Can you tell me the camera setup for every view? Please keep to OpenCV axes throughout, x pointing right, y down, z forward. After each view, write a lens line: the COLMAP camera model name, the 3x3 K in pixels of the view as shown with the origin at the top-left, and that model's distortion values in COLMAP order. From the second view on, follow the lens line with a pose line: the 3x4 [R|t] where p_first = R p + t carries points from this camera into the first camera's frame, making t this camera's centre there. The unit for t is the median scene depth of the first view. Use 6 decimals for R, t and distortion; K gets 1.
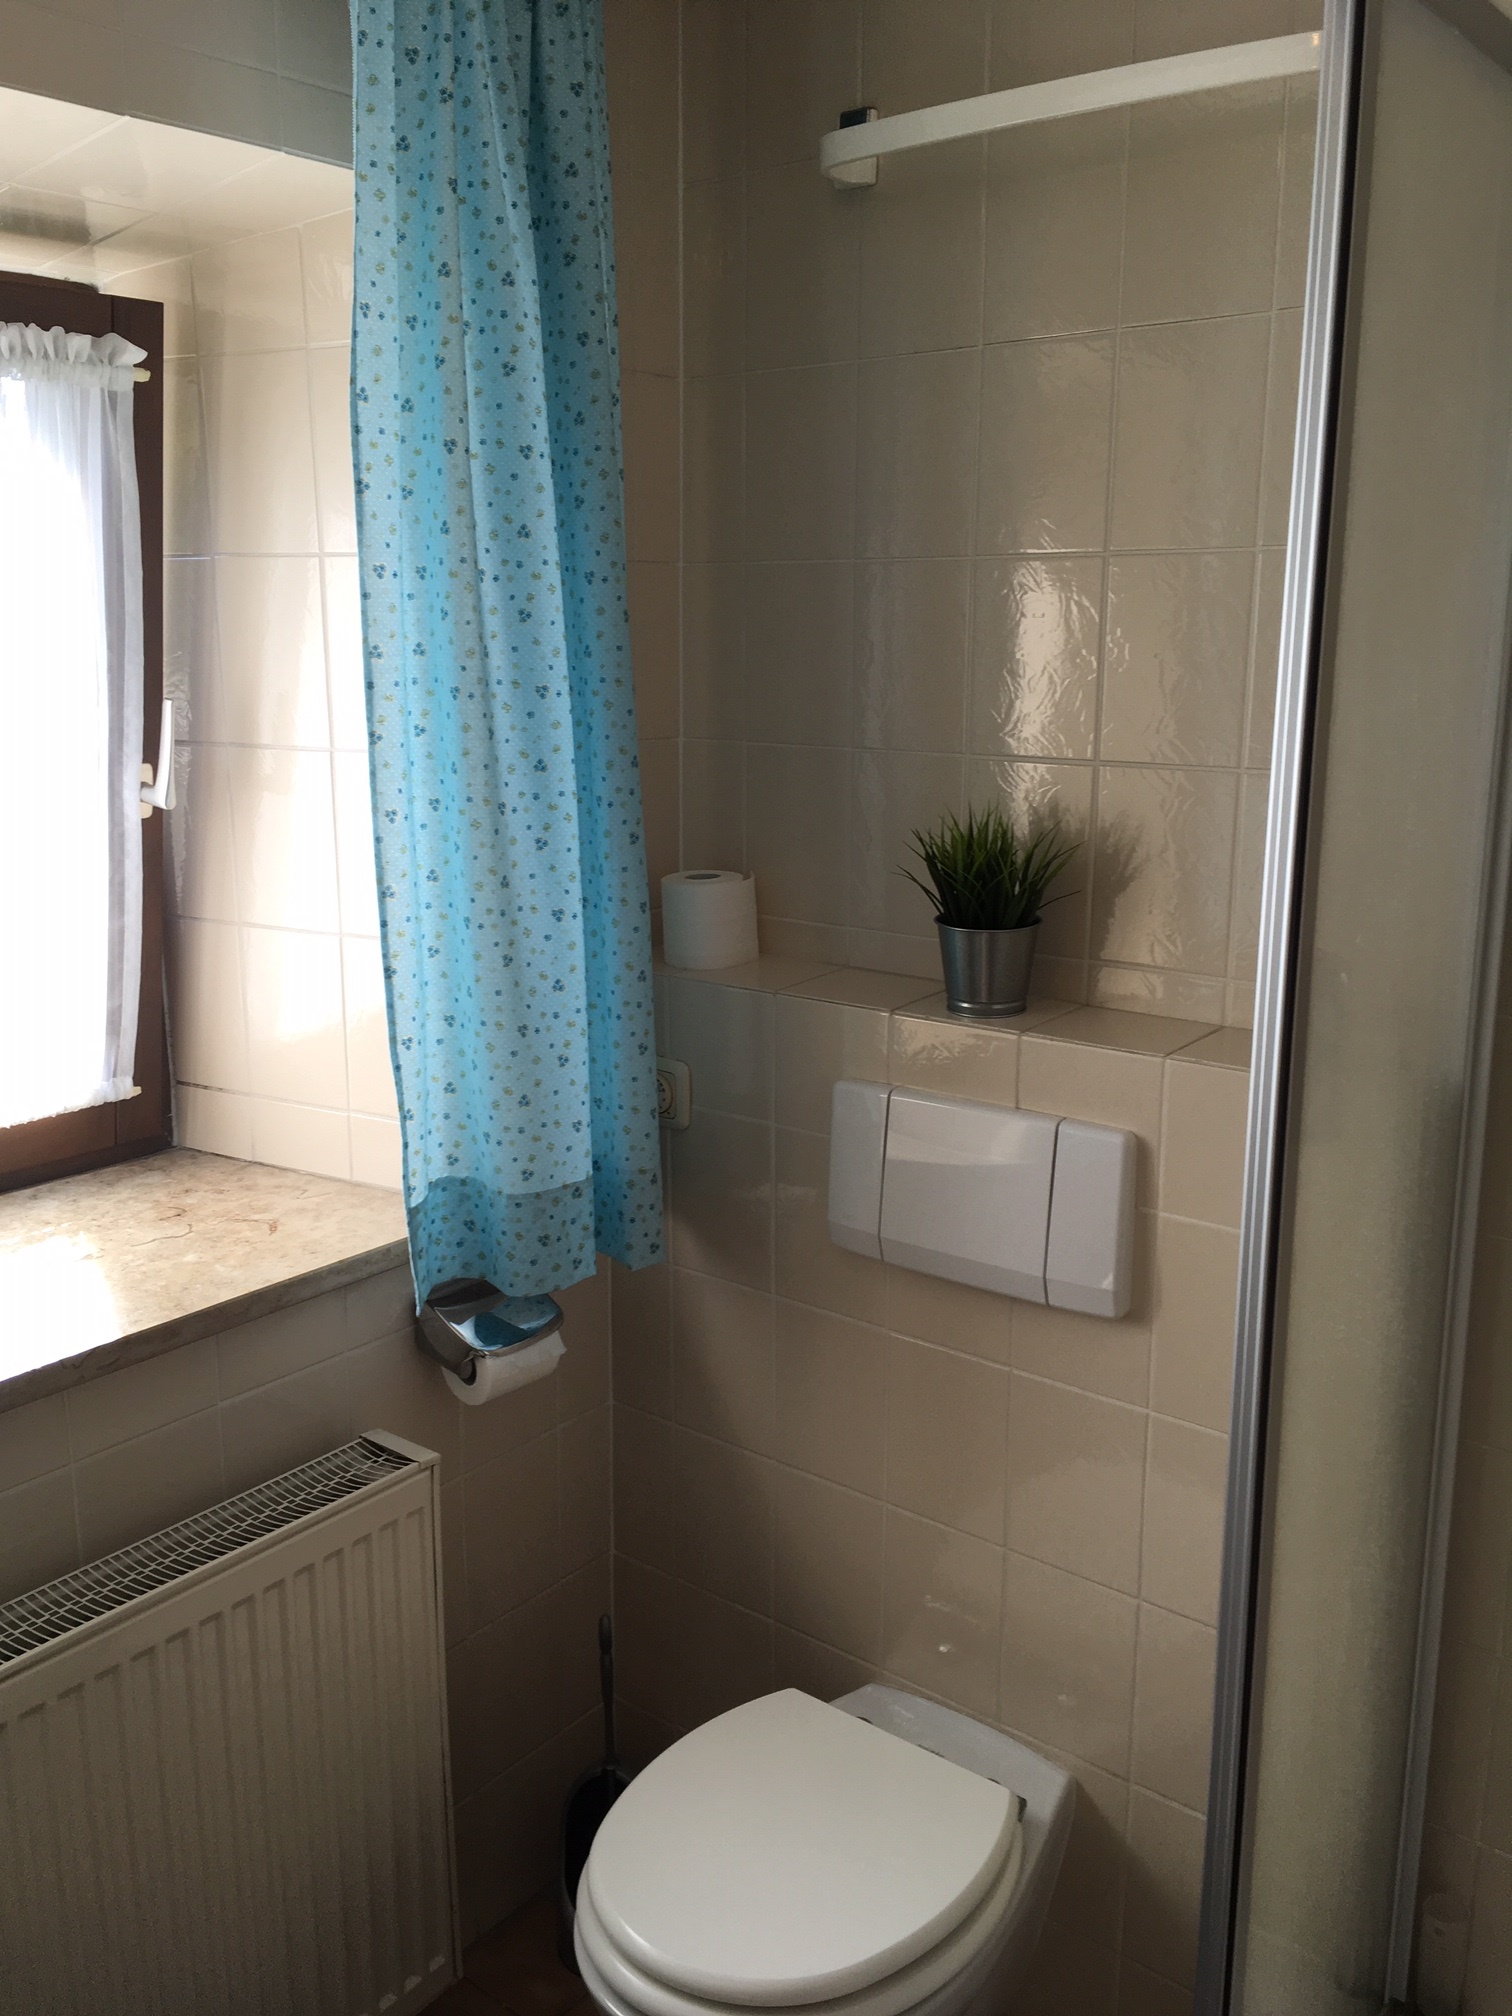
lens RADIAL K [[1593.1, 0, 761.6], [0, 1593.1, 954.8], [0, 0, 1]] dist [0.072465, -0.135306]
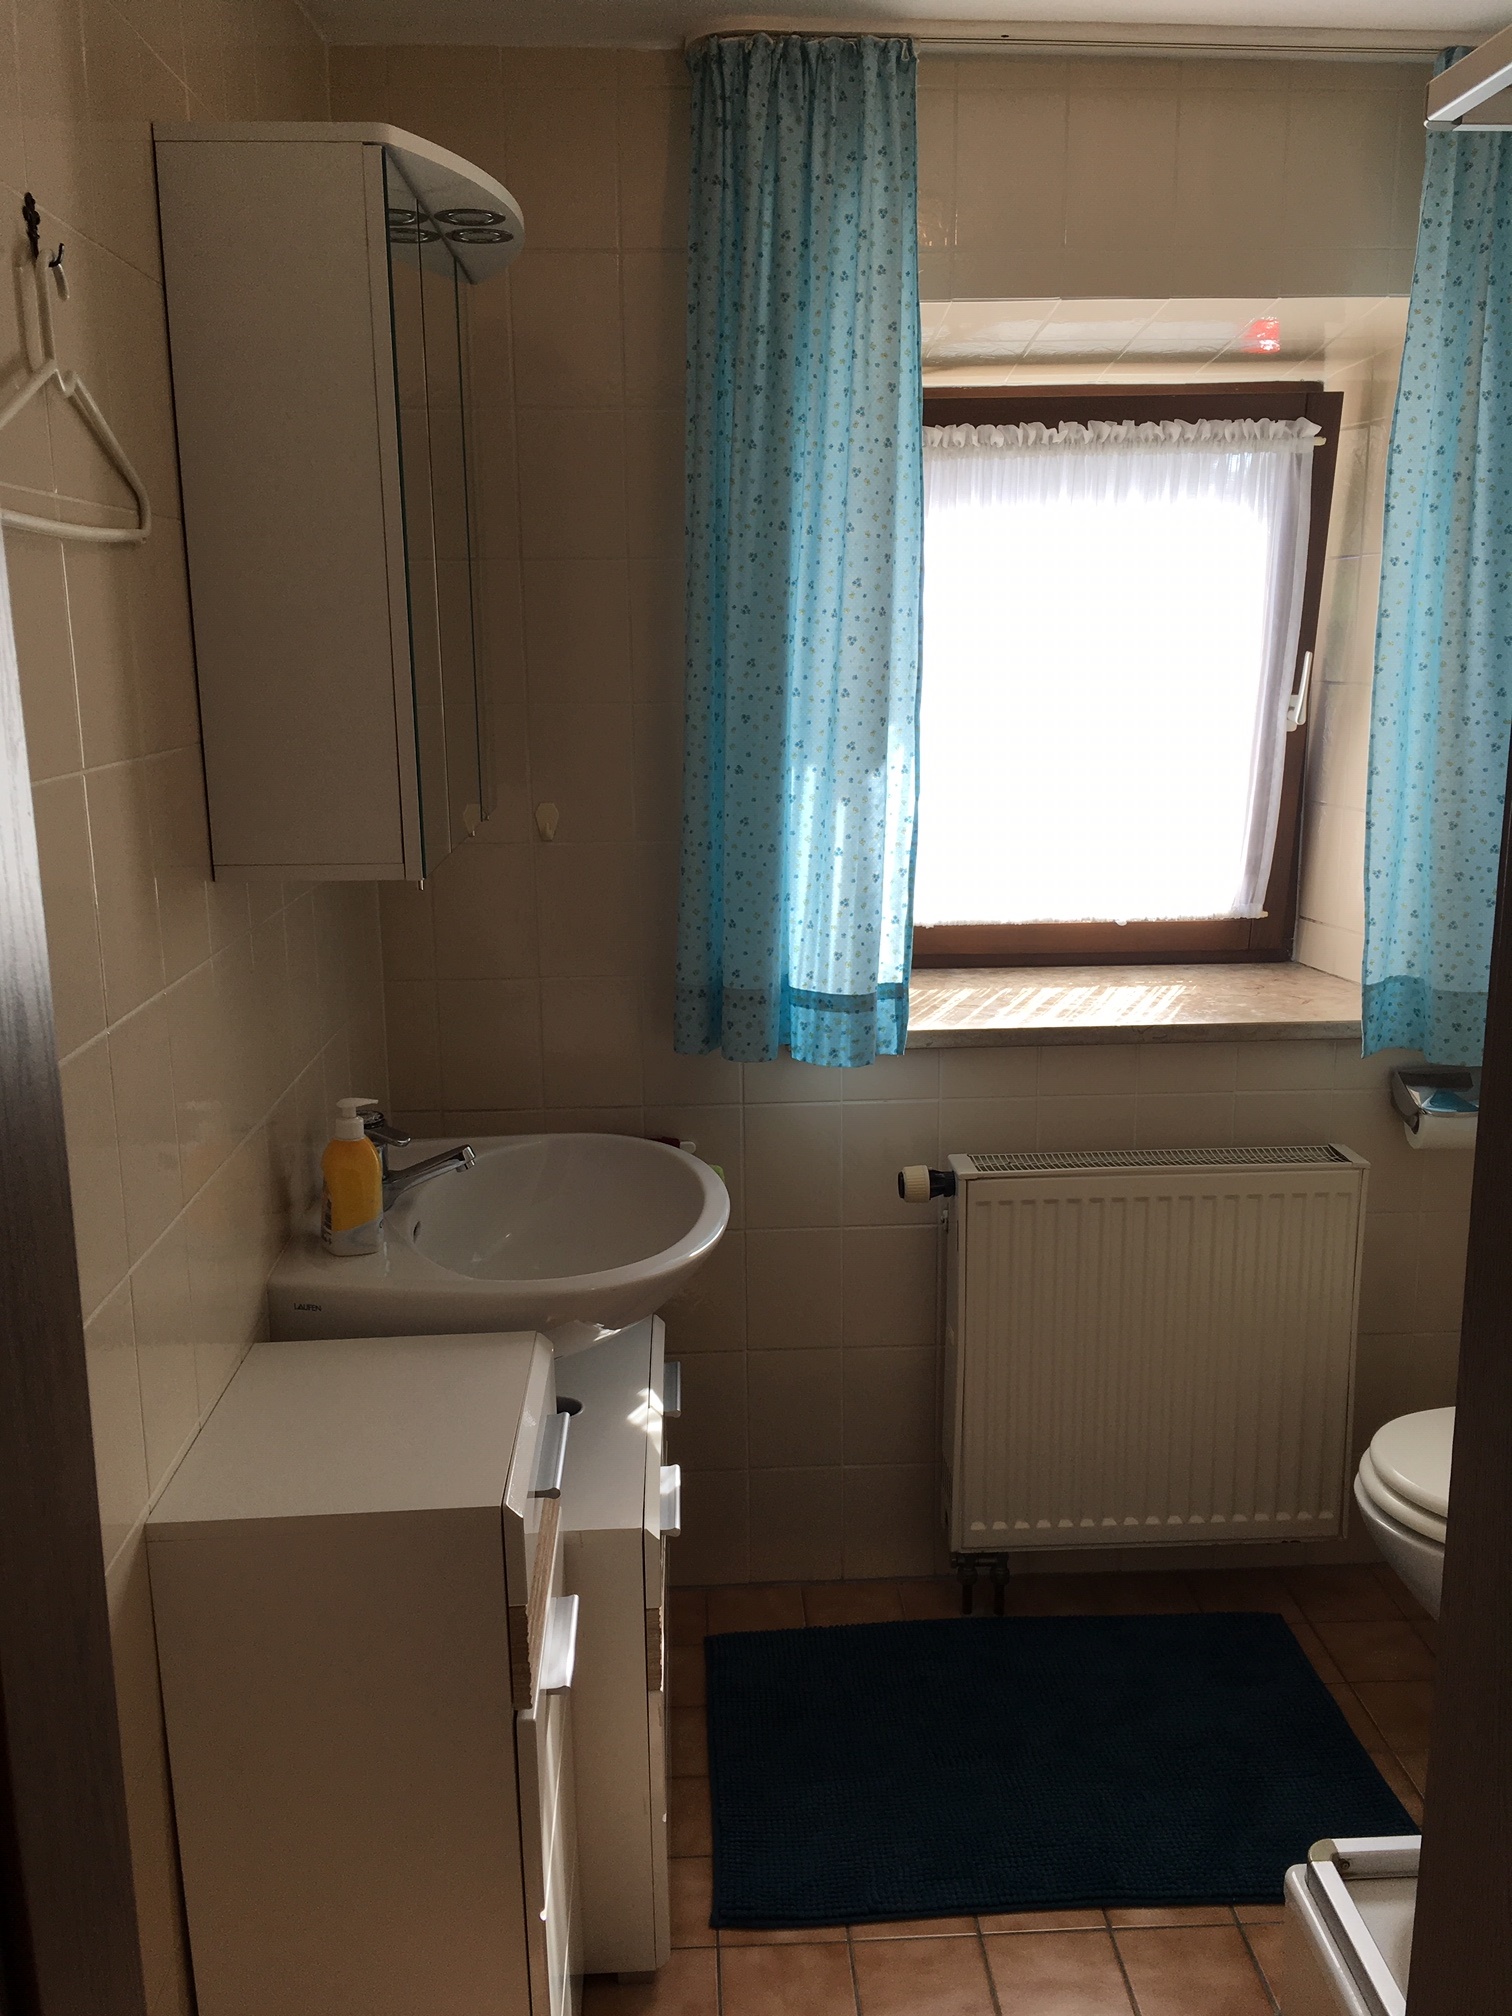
lens RADIAL K [[1694.7, 0, 756.0], [0, 1694.7, 1008.0], [0, 0, 1]] dist [0.035253, -0.188654]
pose [[0.640103, 0.148822, -0.753737, 0.616186], [-0.136727, 0.987465, 0.078856, 0.131440], [0.756025, 0.052581, 0.652428, -0.471450]]
